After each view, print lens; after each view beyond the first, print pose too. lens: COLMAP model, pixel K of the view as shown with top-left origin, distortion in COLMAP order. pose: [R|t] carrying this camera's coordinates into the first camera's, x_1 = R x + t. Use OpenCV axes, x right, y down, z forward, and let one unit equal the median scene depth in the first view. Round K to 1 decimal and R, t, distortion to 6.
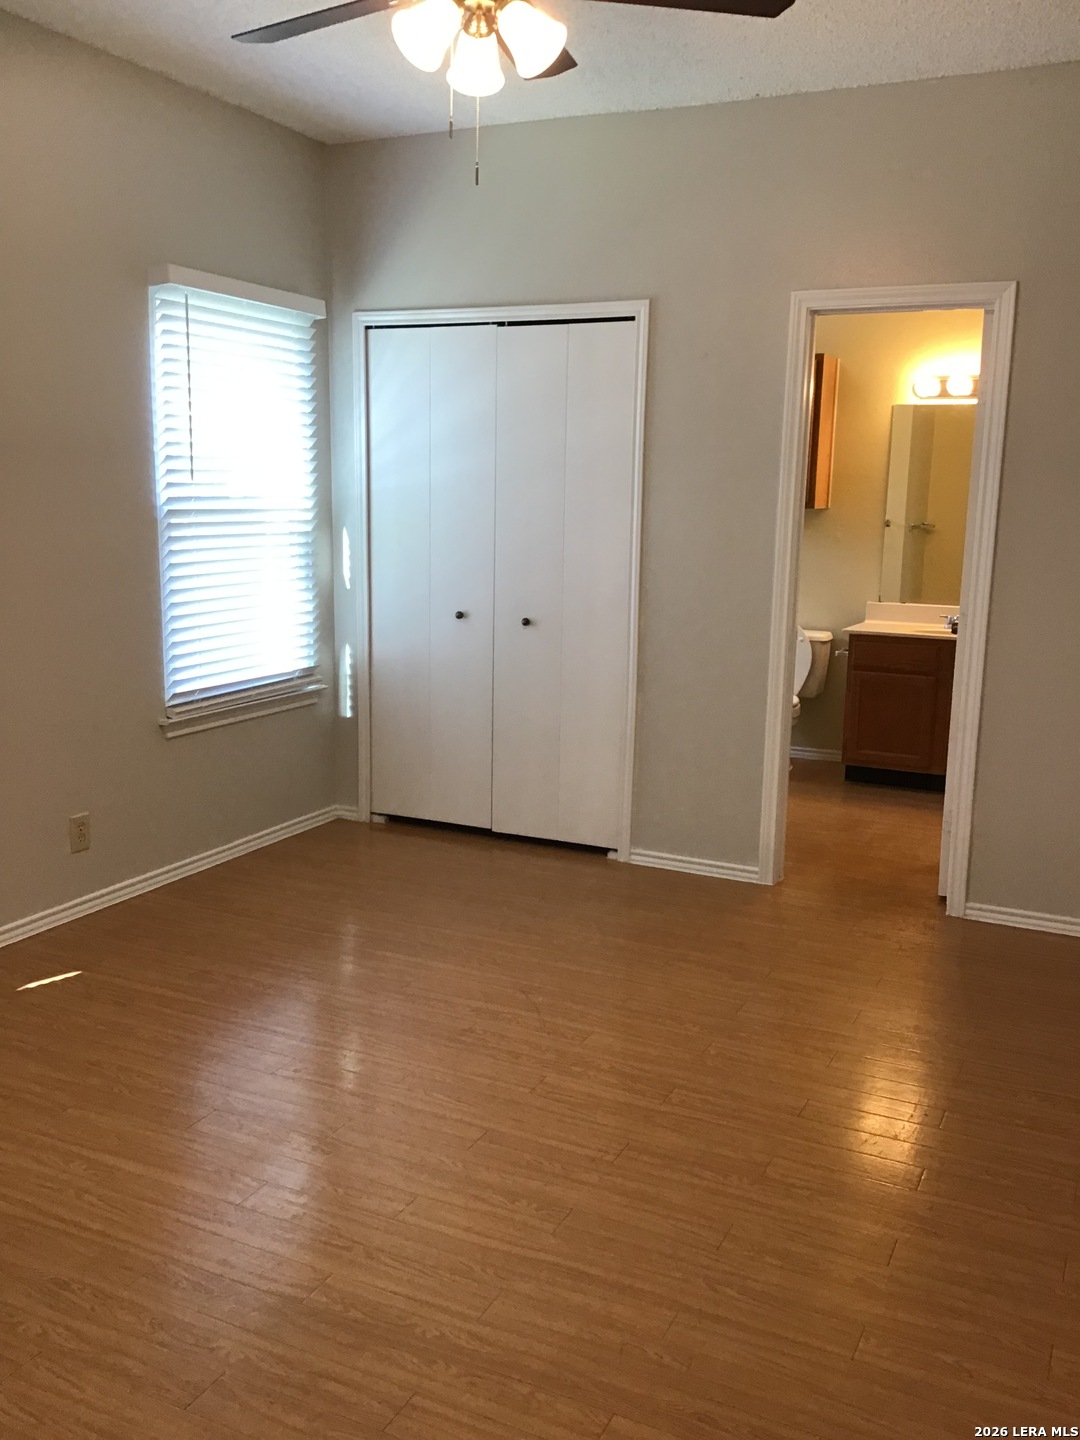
lens RADIAL K [[1283.5, 0, 540.0], [0, 1283.5, 720.0], [0, 0, 1]] dist [0.018291, 0.002783]
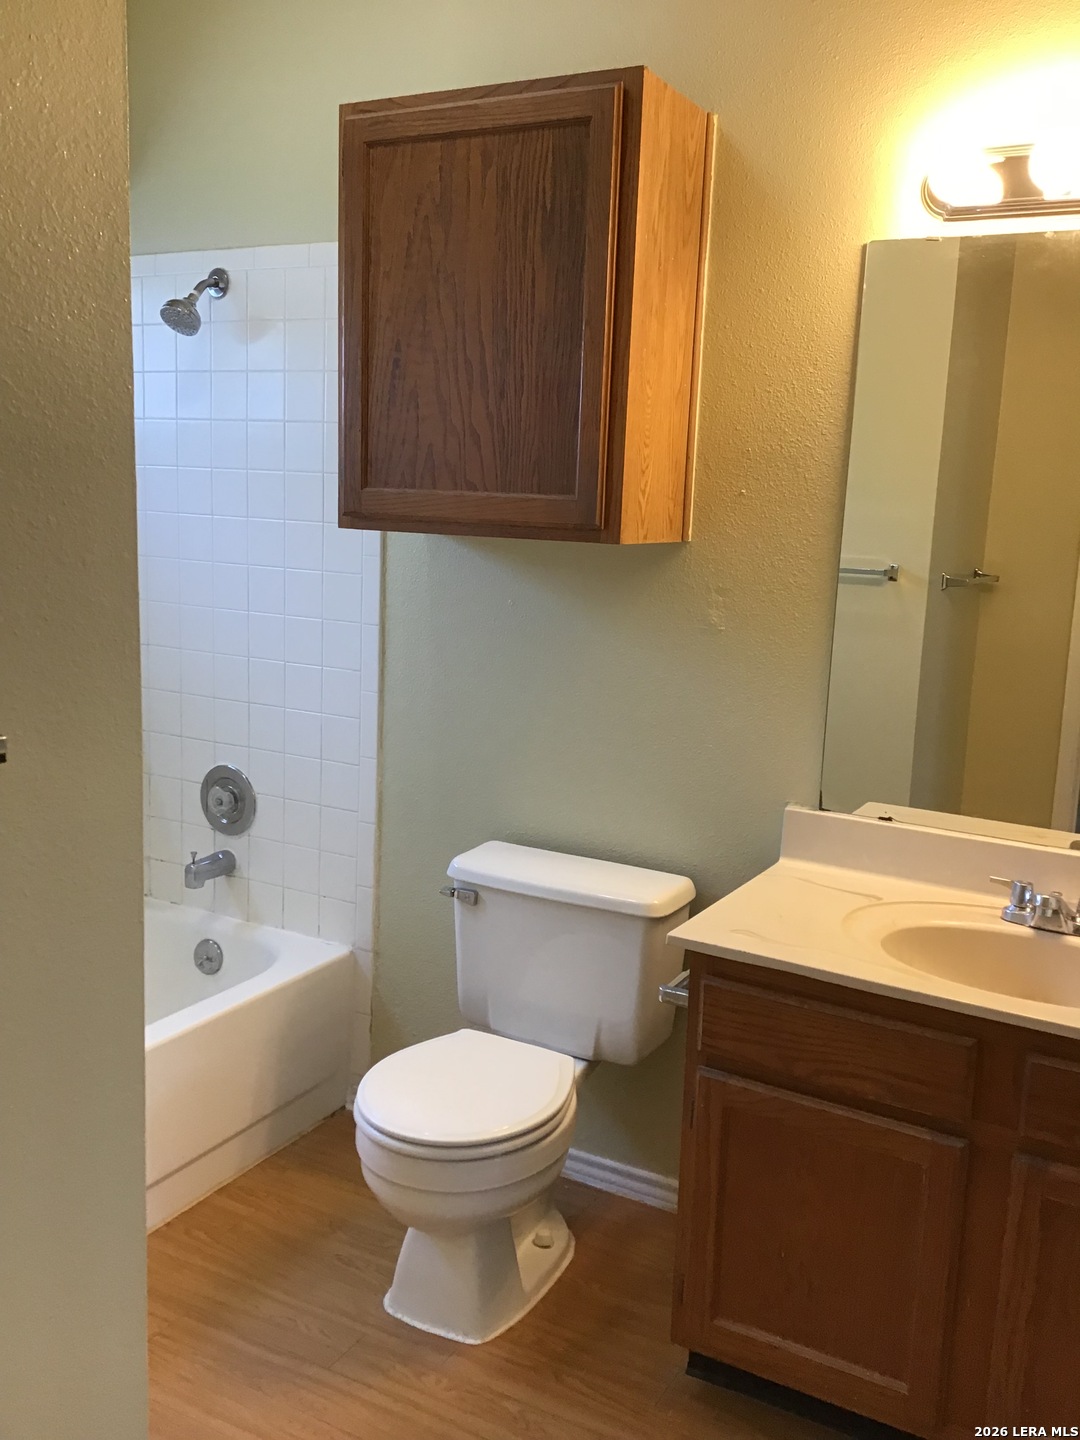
lens RADIAL K [[1283.5, 0, 540.0], [0, 1283.5, 720.0], [0, 0, 1]] dist [0.018291, 0.002783]
pose [[0.998122, 0.023644, -0.056518, 0.210262], [-0.024395, 0.999623, -0.012629, -0.112303], [0.056199, 0.013984, 0.998322, 0.655545]]
